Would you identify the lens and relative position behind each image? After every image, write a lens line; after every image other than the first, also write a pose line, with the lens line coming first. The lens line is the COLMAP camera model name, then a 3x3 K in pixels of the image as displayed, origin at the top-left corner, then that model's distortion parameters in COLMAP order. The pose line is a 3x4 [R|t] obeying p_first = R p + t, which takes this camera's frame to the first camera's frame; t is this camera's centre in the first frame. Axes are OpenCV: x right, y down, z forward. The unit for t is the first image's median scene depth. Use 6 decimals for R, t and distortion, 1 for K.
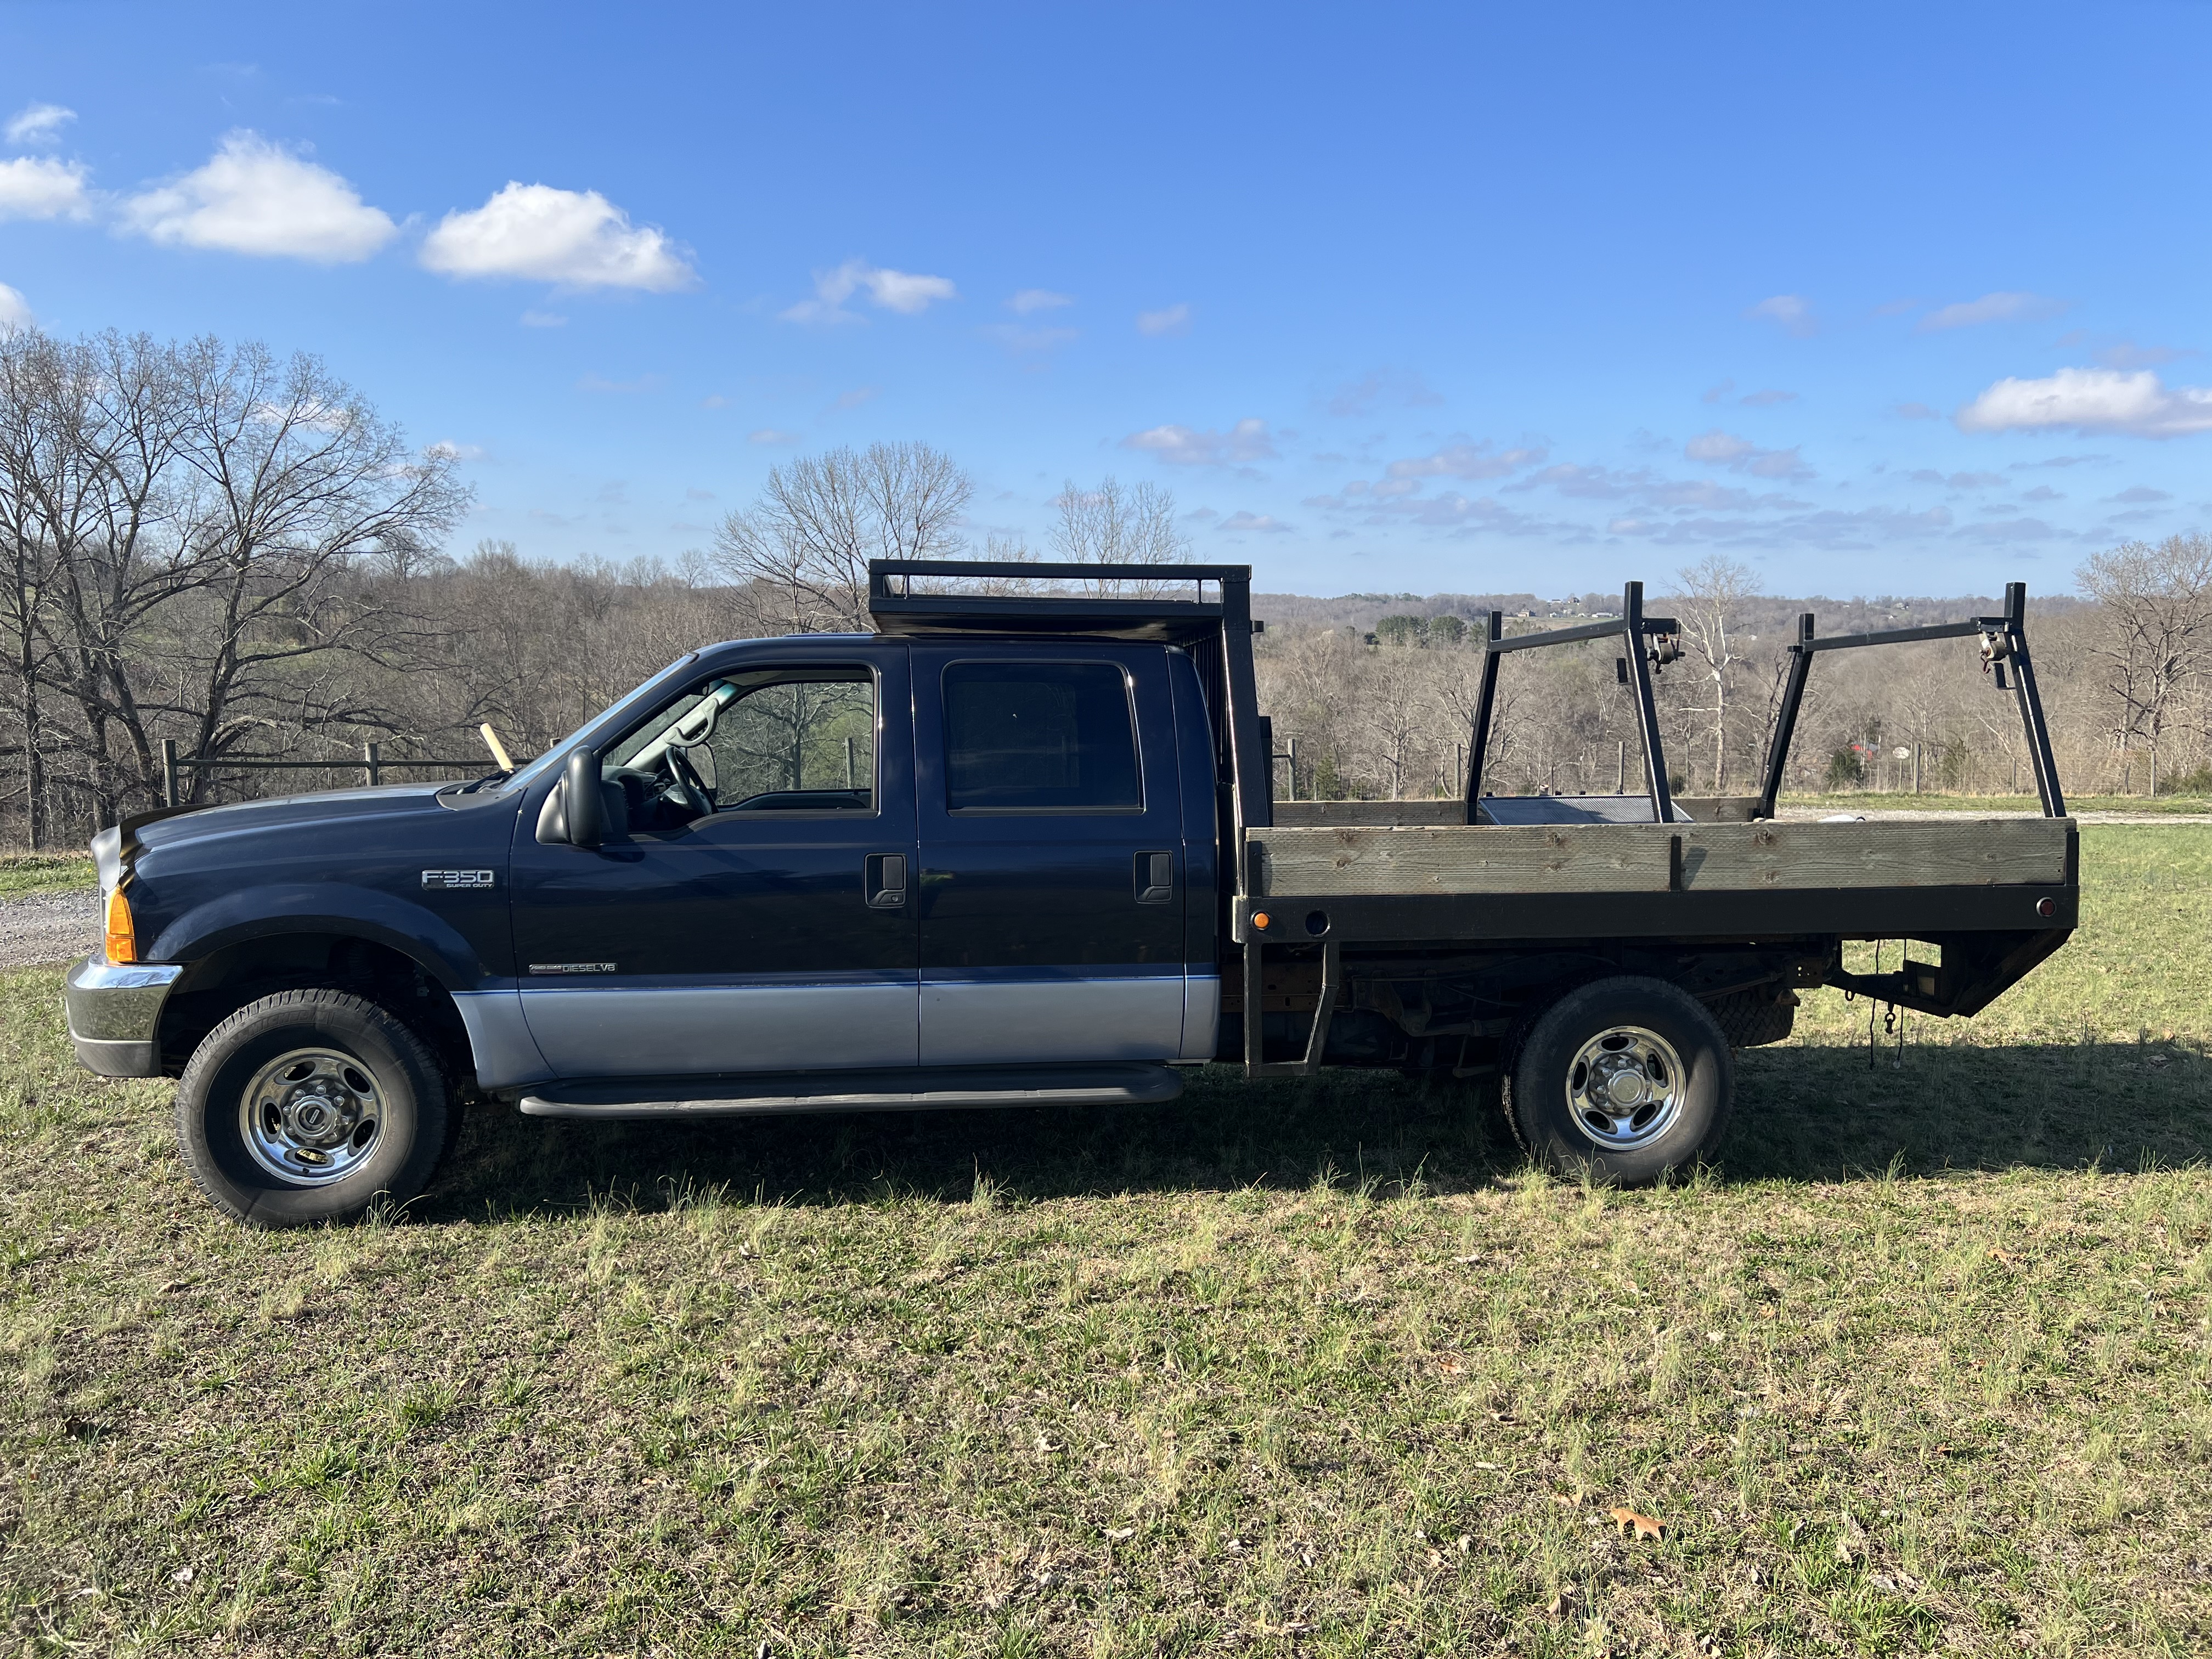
lens RADIAL K [[1647.3, 0, 1112.8], [0, 1647.3, 837.3], [0, 0, 1]] dist [0.036851, -0.029367]
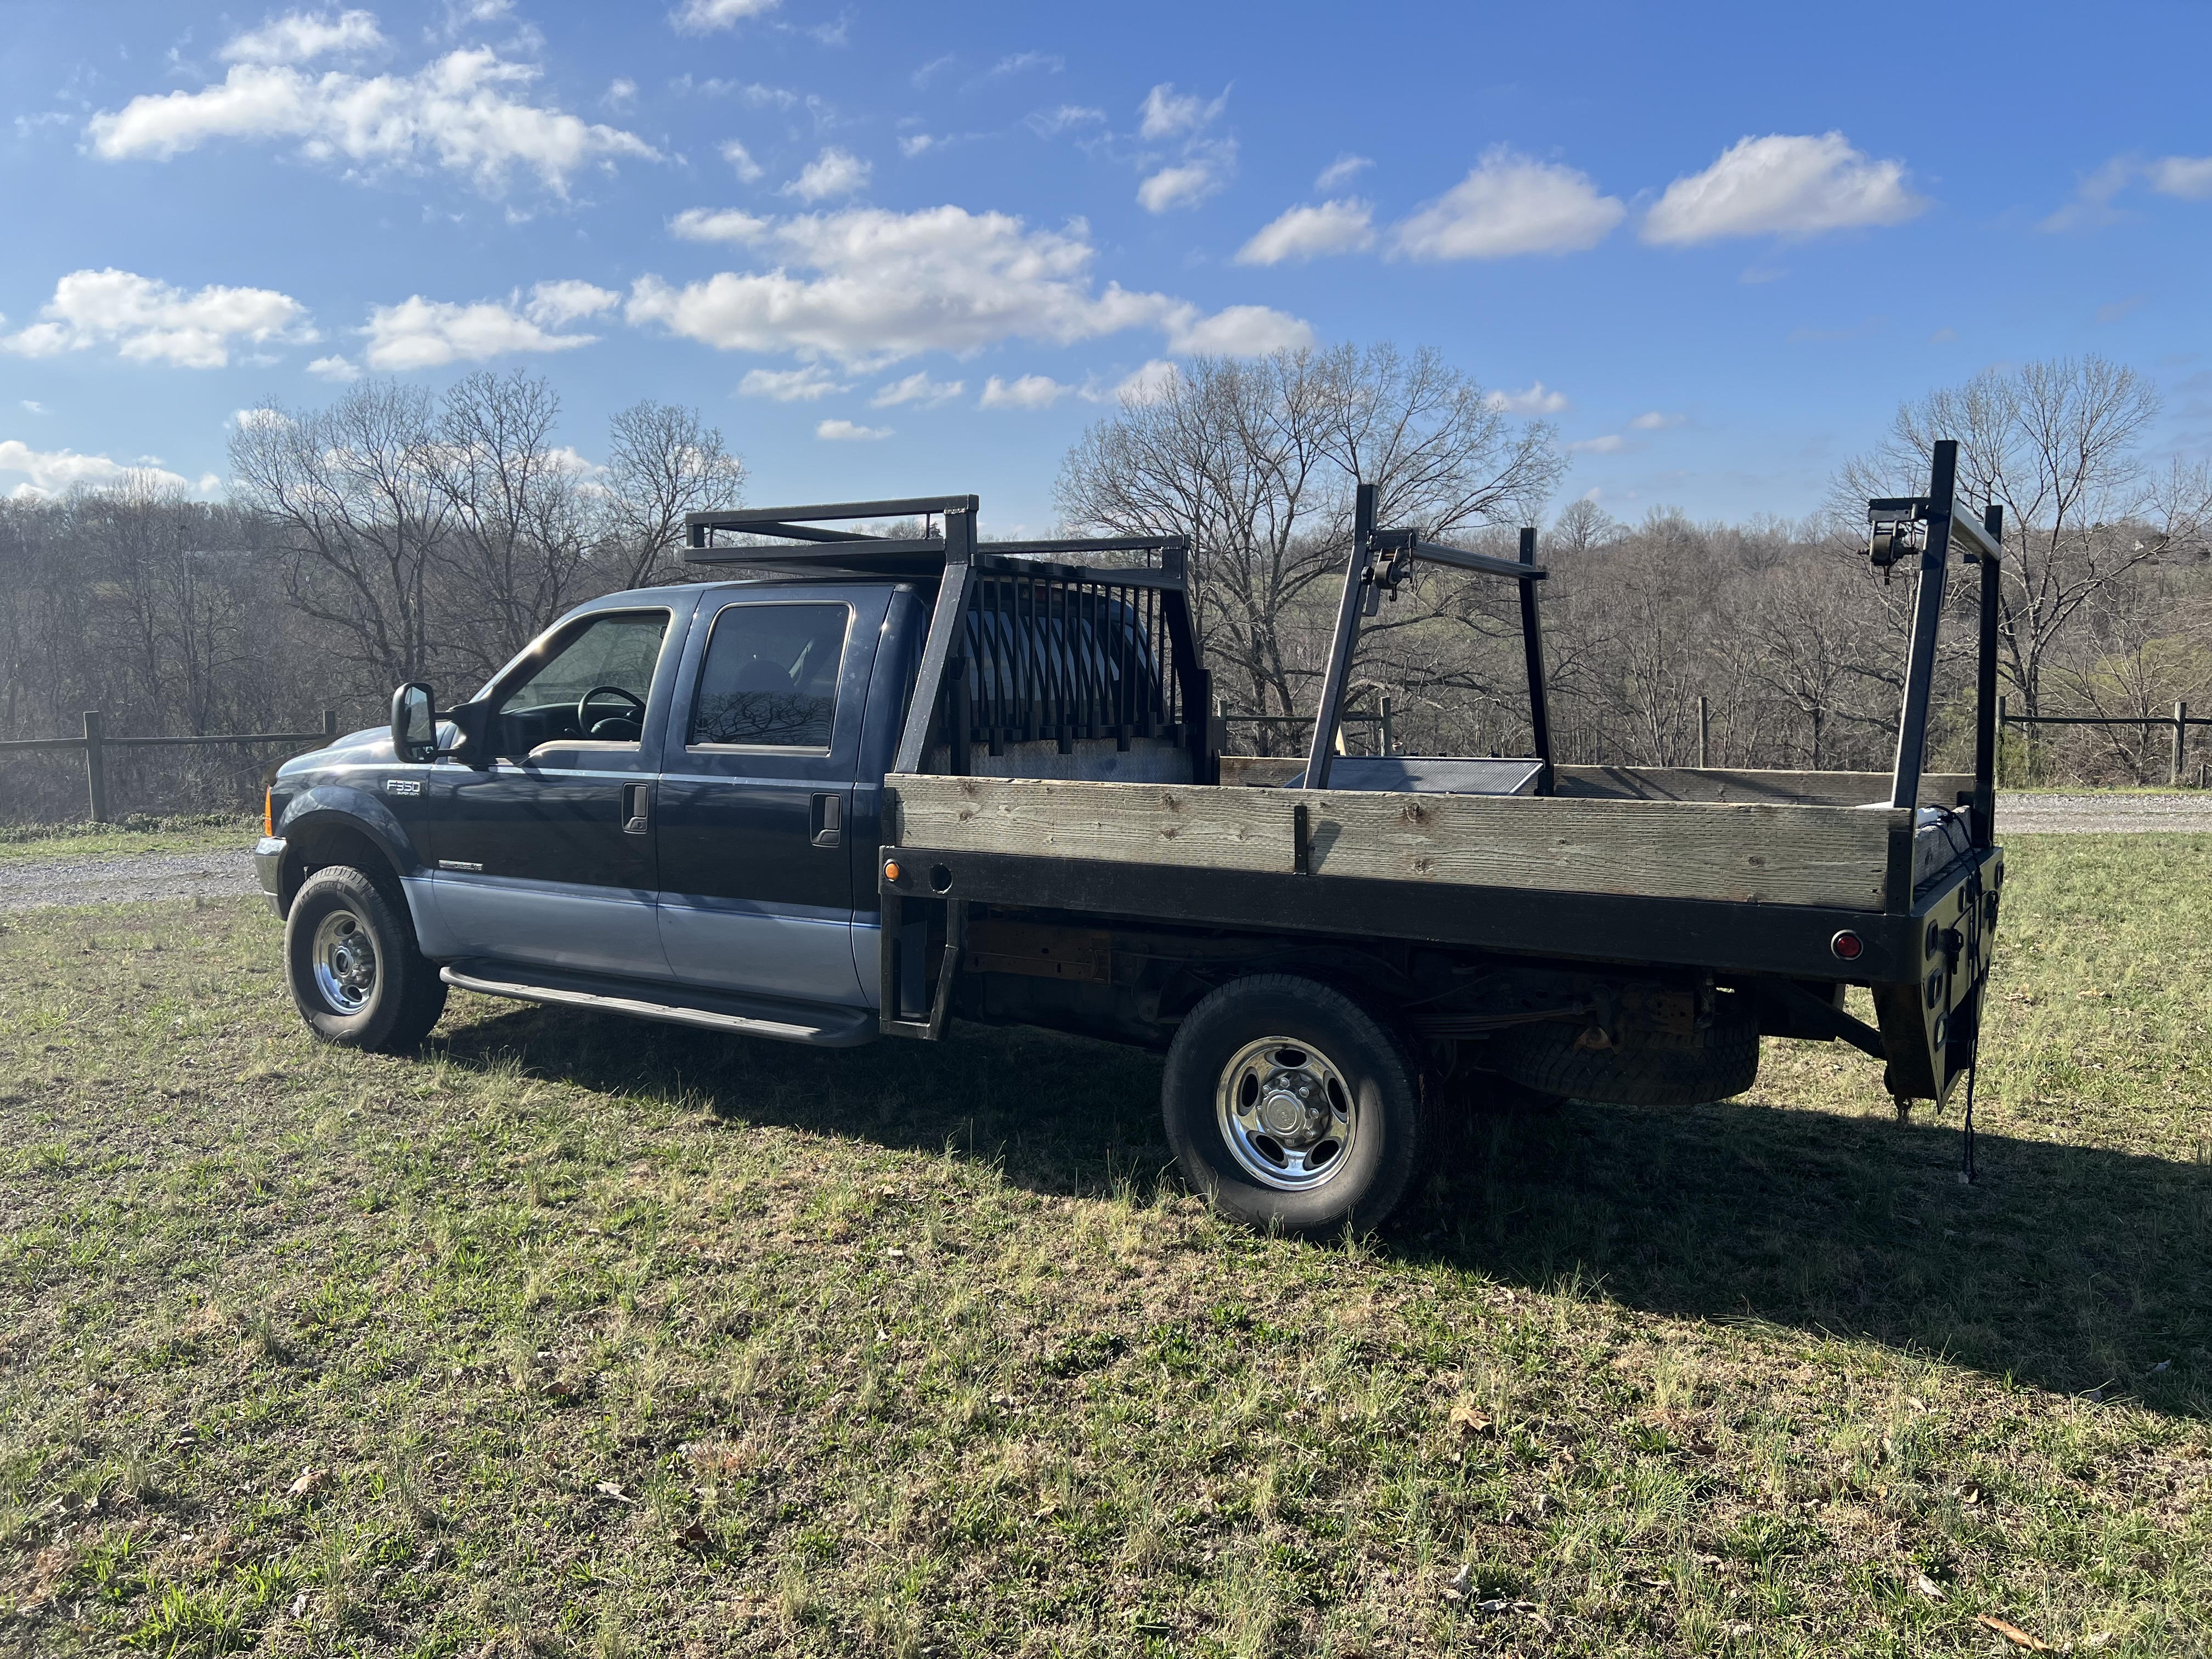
lens RADIAL K [[1647.3, 0, 1111.1], [0, 1647.3, 831.9], [0, 0, 1]] dist [0.036851, -0.029367]
pose [[0.774031, 0.058266, -0.630461, 0.743645], [-0.046875, 0.998297, 0.034711, -0.010652], [0.631410, 0.002686, 0.775444, 0.317882]]
